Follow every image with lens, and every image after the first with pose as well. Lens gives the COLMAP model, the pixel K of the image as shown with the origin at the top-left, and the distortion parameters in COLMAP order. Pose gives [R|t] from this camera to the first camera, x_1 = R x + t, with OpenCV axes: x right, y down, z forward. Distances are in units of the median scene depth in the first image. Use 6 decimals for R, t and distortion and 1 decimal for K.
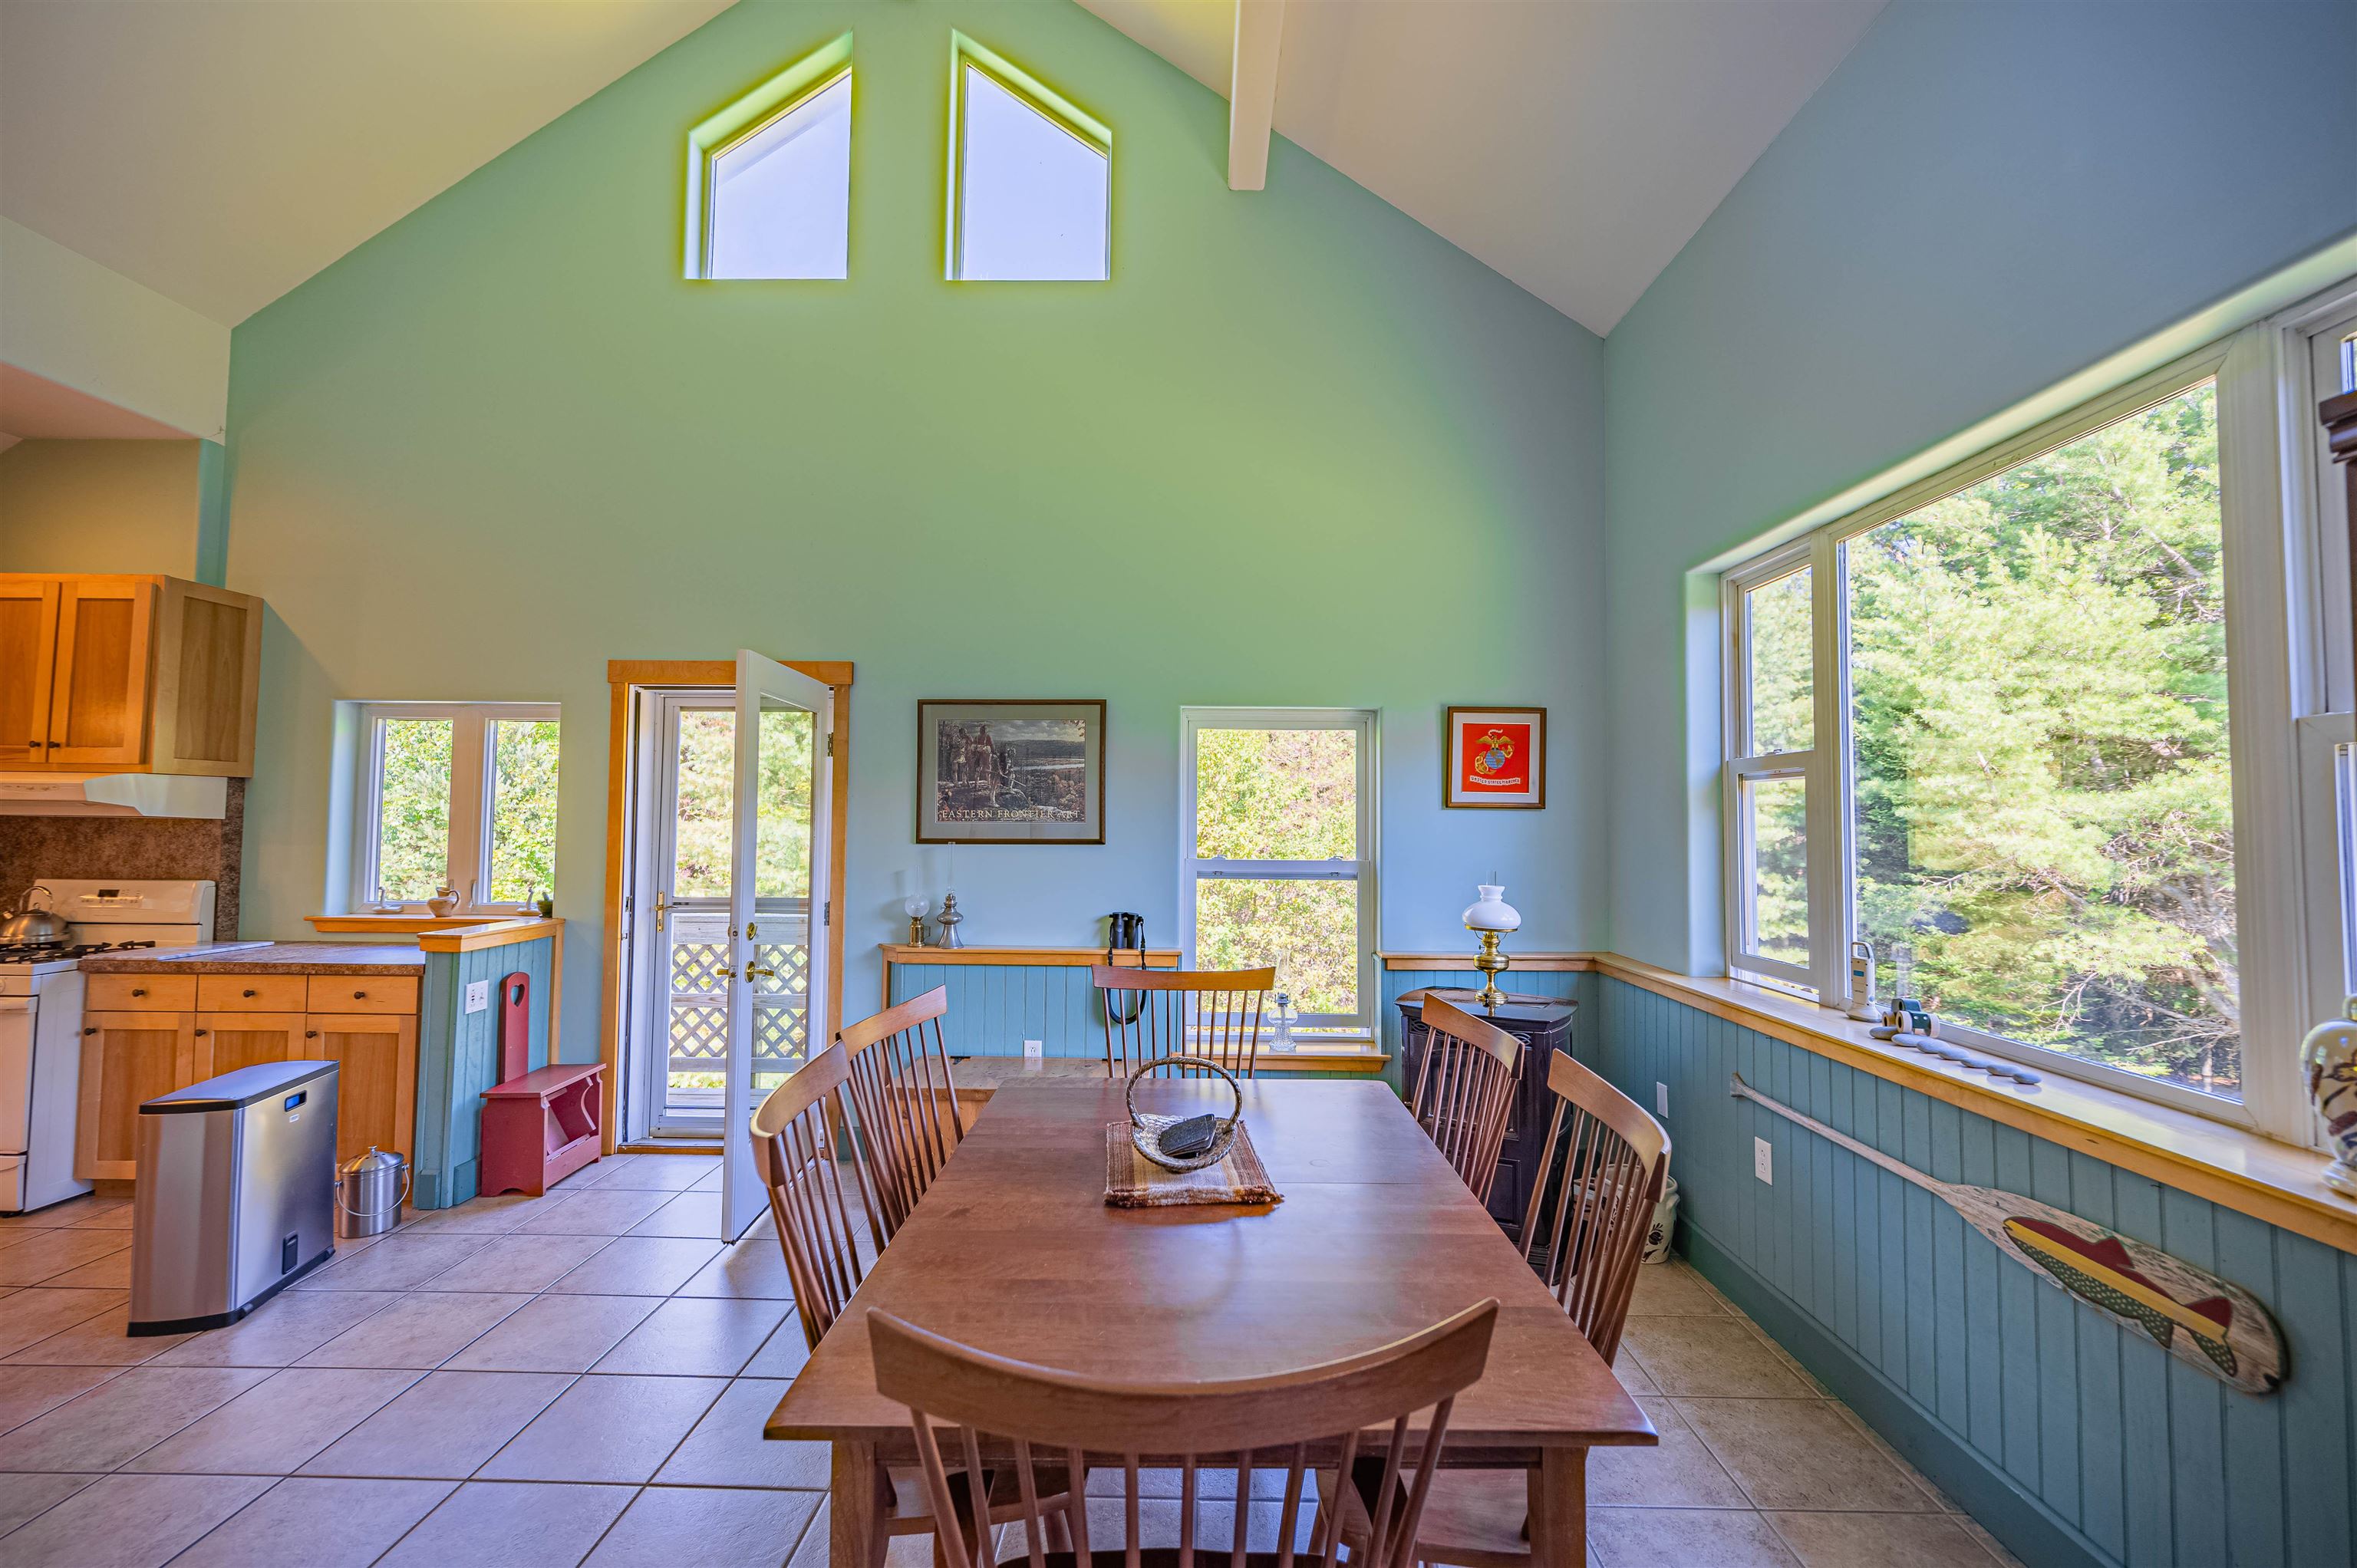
lens RADIAL K [[946.3, 0, 1178.5], [0, 946.3, 784.0], [0, 0, 1]] dist [0.000966, -0.000054]
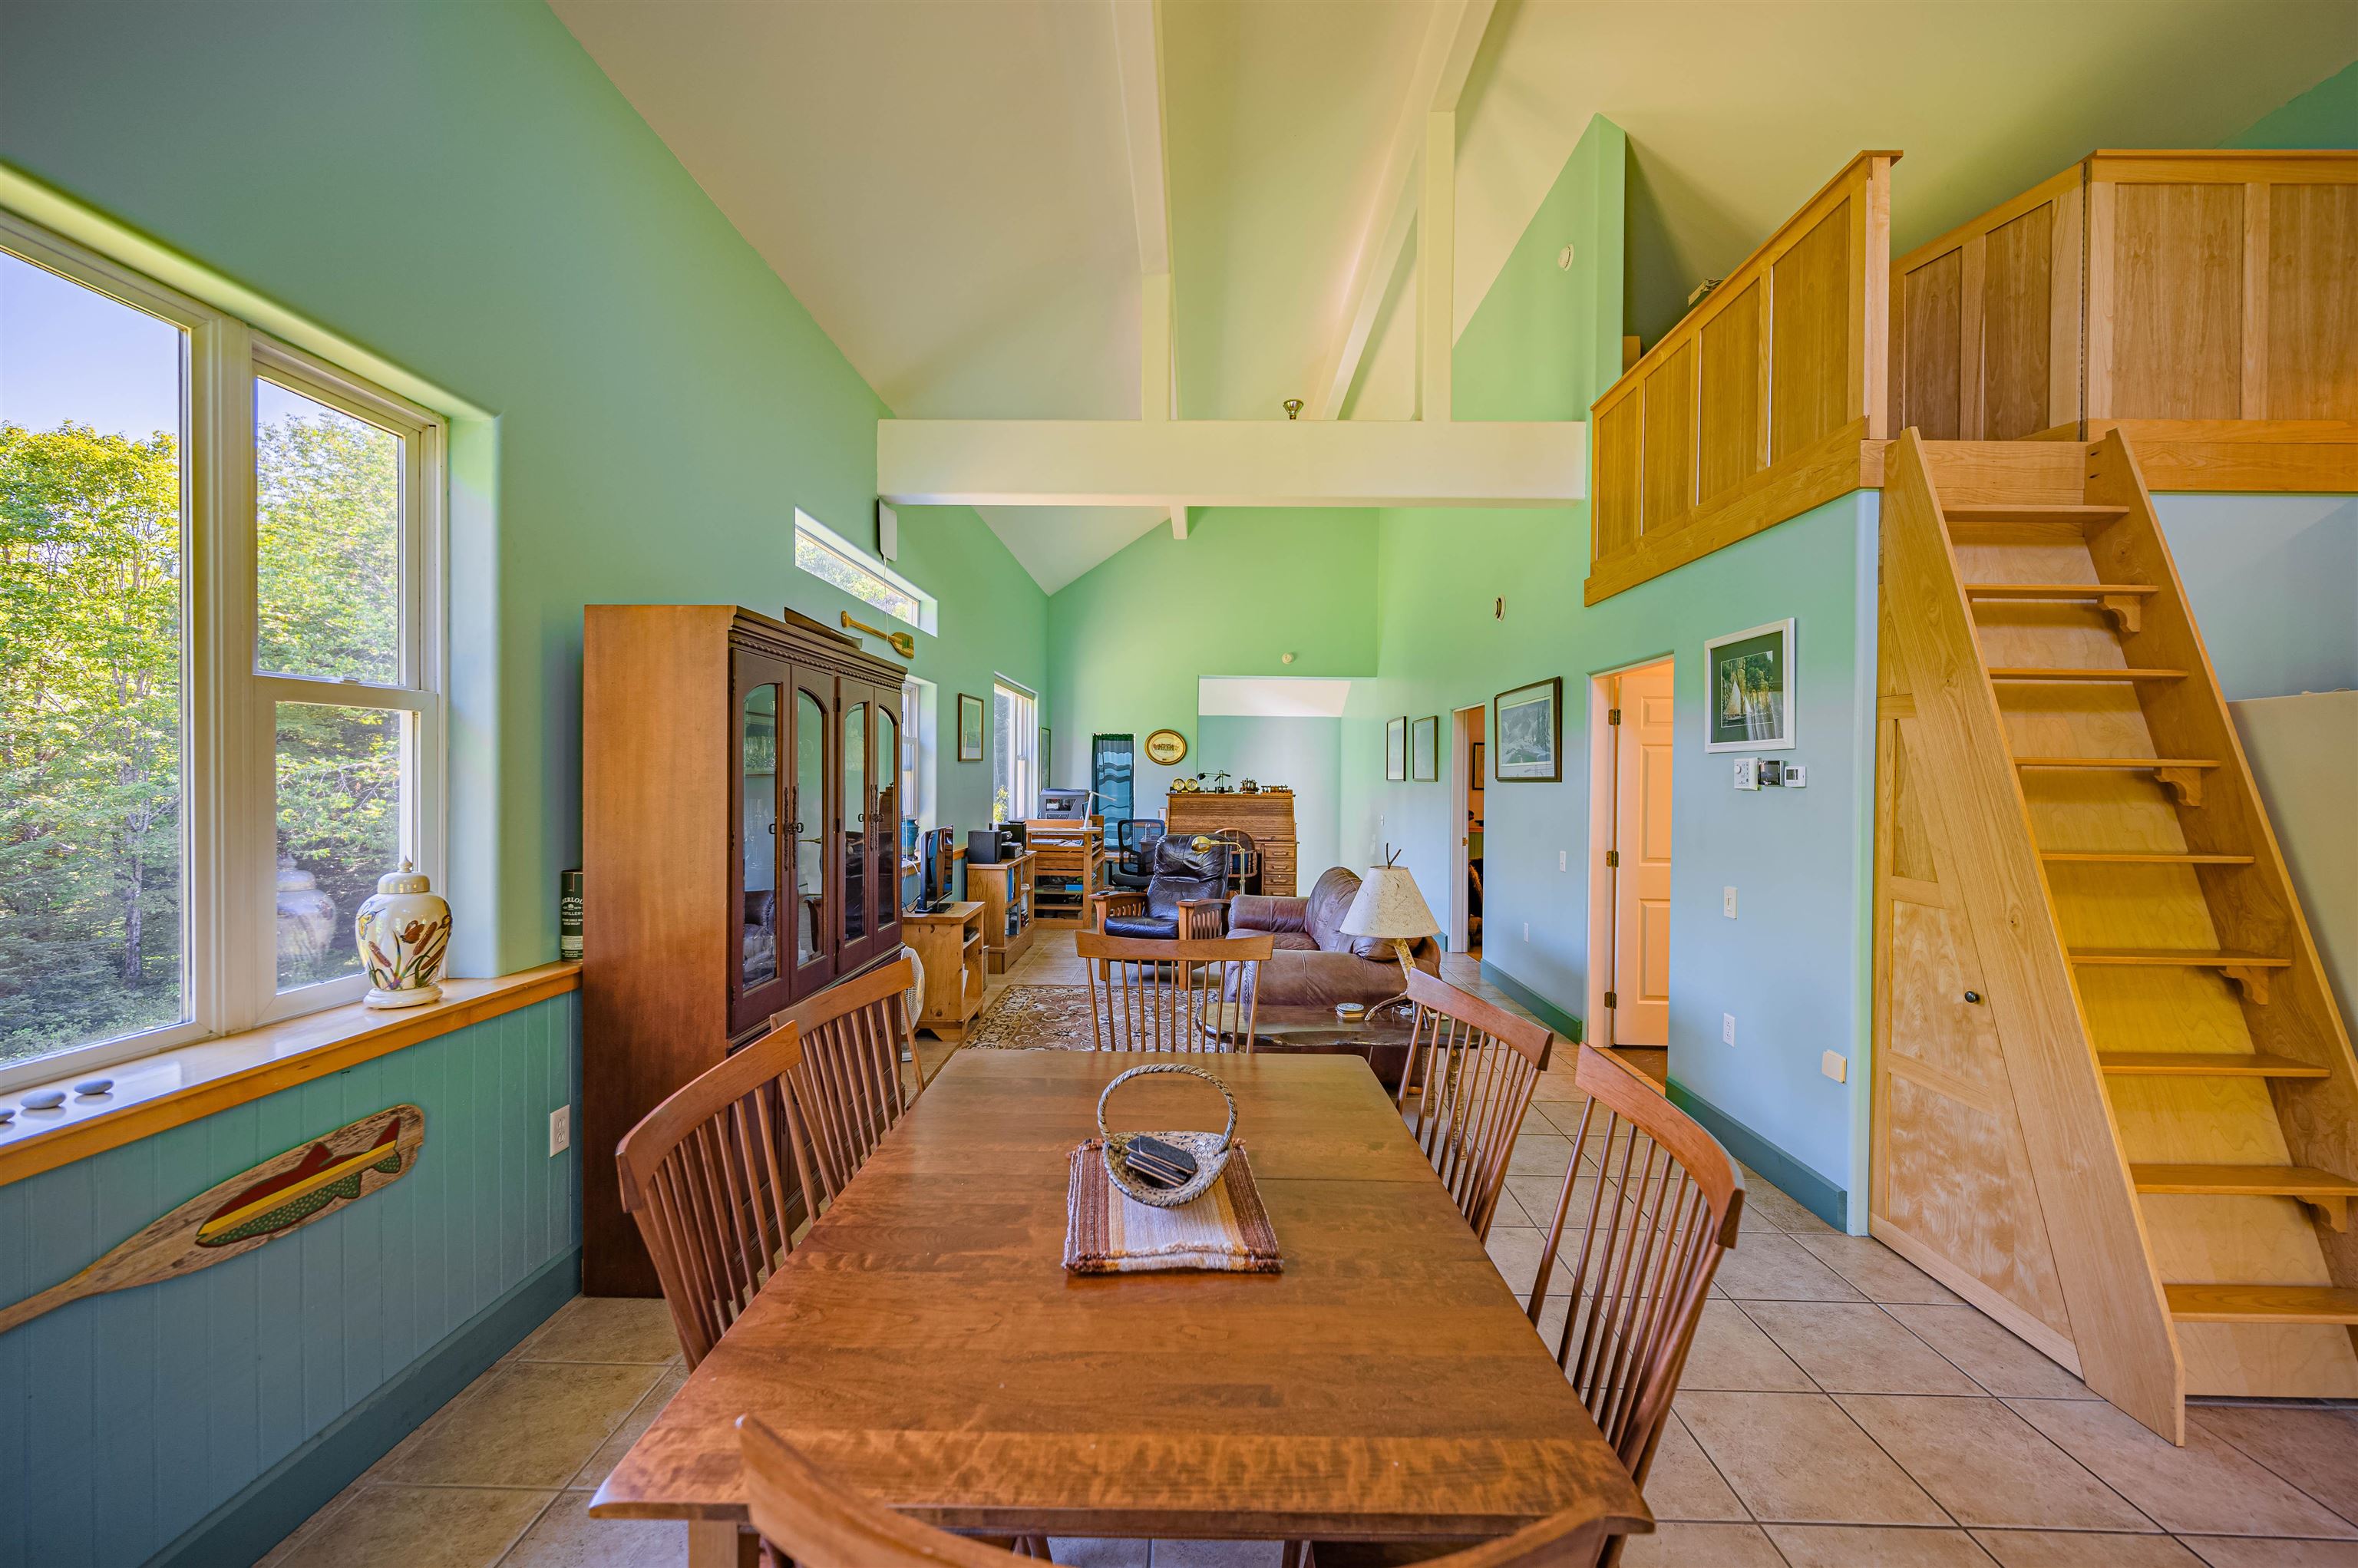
lens RADIAL K [[923.3, 0, 1179.0], [0, 923.3, 784.0], [0, 0, 1]] dist [0.000544, -0.000235]
pose [[-0.999781, -0.020406, 0.004689, 0.001973], [-0.020506, 0.999536, -0.022514, 0.030359], [-0.004227, -0.022605, -0.999736, 0.882987]]
